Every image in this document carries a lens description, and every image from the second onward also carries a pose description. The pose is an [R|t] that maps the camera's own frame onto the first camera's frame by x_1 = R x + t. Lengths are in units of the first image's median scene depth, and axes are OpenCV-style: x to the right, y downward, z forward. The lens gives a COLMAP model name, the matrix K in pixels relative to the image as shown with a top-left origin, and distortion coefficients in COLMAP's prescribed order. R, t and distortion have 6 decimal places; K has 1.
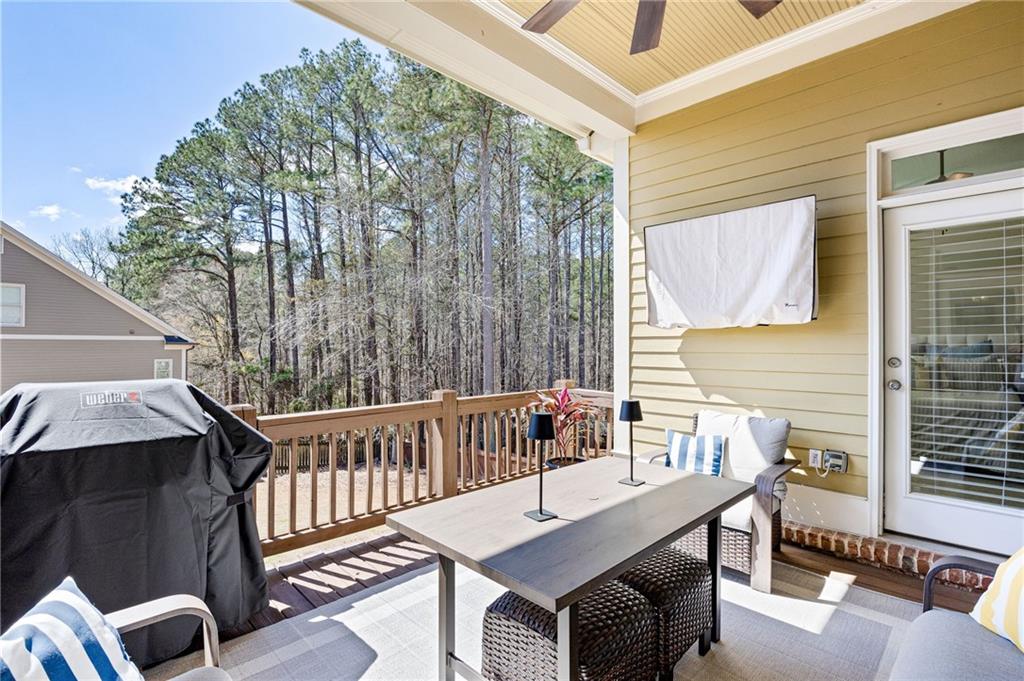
lens RADIAL K [[481.1, 0, 512.0], [0, 481.1, 340.5], [0, 0, 1]] dist [-0.024054, -0.000258]
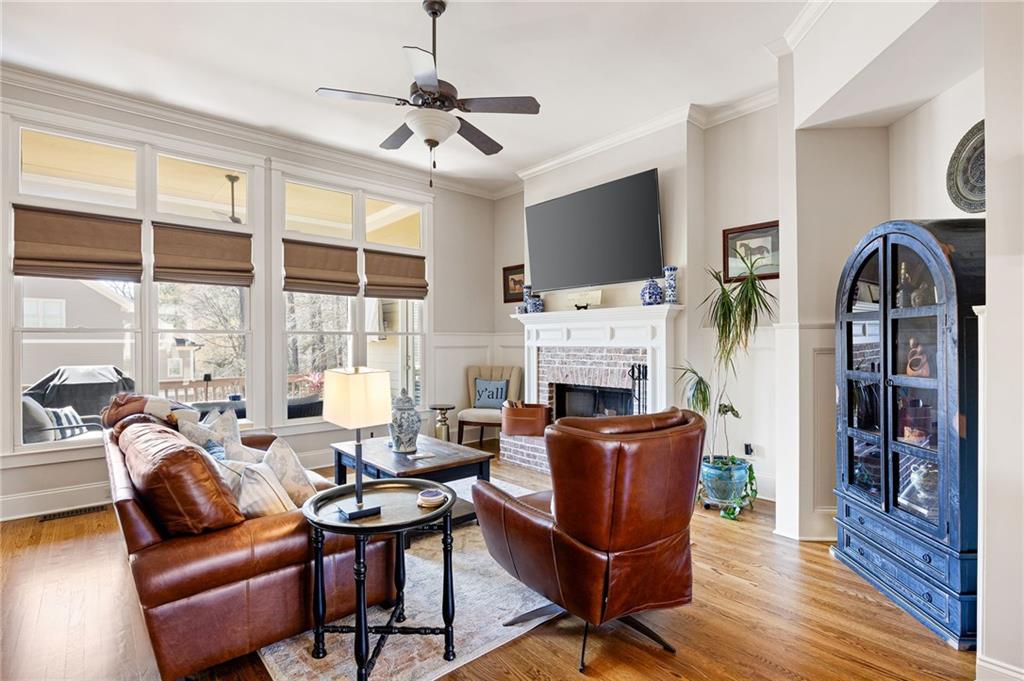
lens RADIAL K [[481.1, 0, 512.0], [0, 481.1, 340.5], [0, 0, 1]] dist [-0.024054, -0.000258]
pose [[0.998779, -0.007567, -0.048815, 2.023705], [0.007954, 0.999938, 0.007734, -0.079060], [0.048753, -0.008113, 0.998778, -1.903378]]
